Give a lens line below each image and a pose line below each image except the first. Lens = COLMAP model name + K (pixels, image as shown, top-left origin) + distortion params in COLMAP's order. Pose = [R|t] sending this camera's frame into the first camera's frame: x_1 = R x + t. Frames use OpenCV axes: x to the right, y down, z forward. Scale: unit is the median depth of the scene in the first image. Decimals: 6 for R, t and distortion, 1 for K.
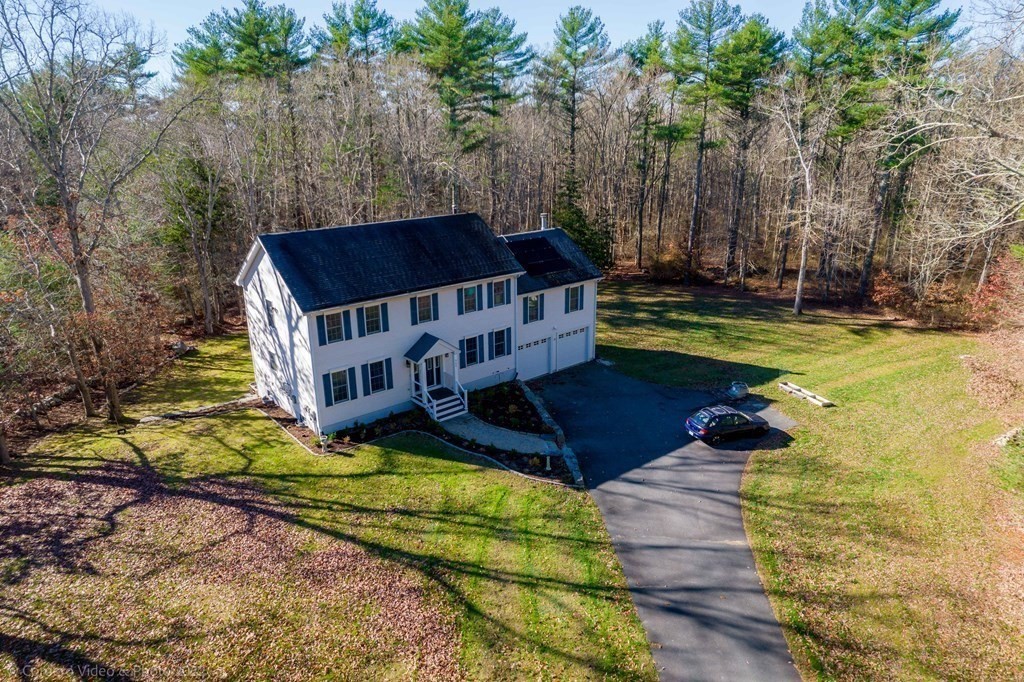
lens RADIAL K [[654.8, 0, 511.9], [0, 654.8, 342.3], [0, 0, 1]] dist [-0.066014, 0.051237]
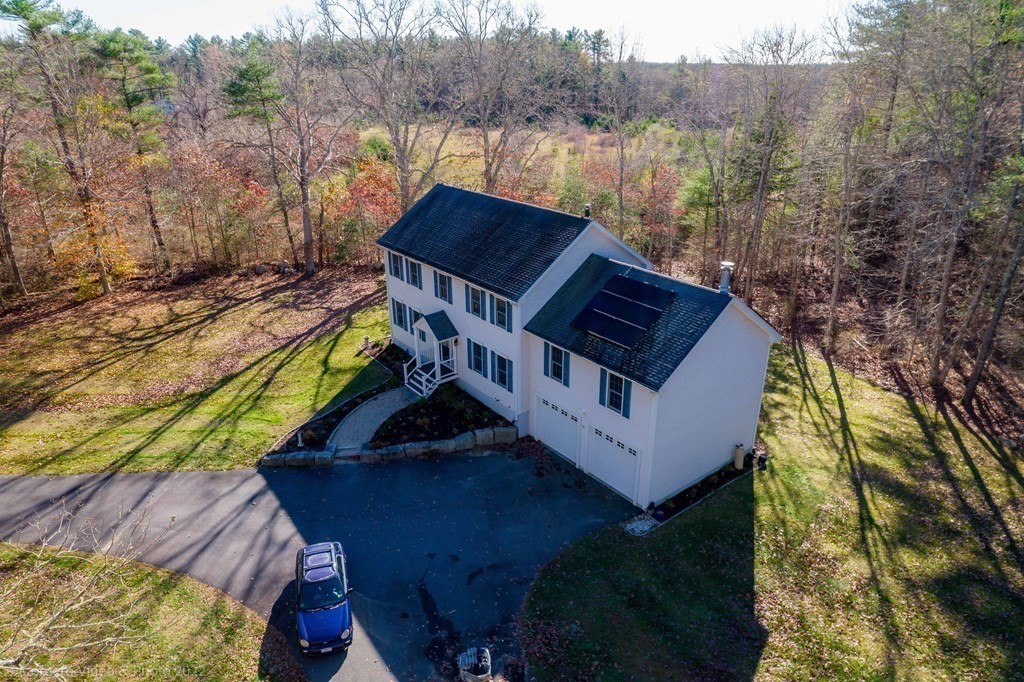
lens RADIAL K [[654.8, 0, 513.0], [0, 654.8, 339.3], [0, 0, 1]] dist [-0.066014, 0.051237]
pose [[-0.049842, 0.393132, -0.918130, 0.850995], [-0.301460, 0.870476, 0.389092, -0.422386], [0.952175, 0.296173, 0.075127, 1.096132]]
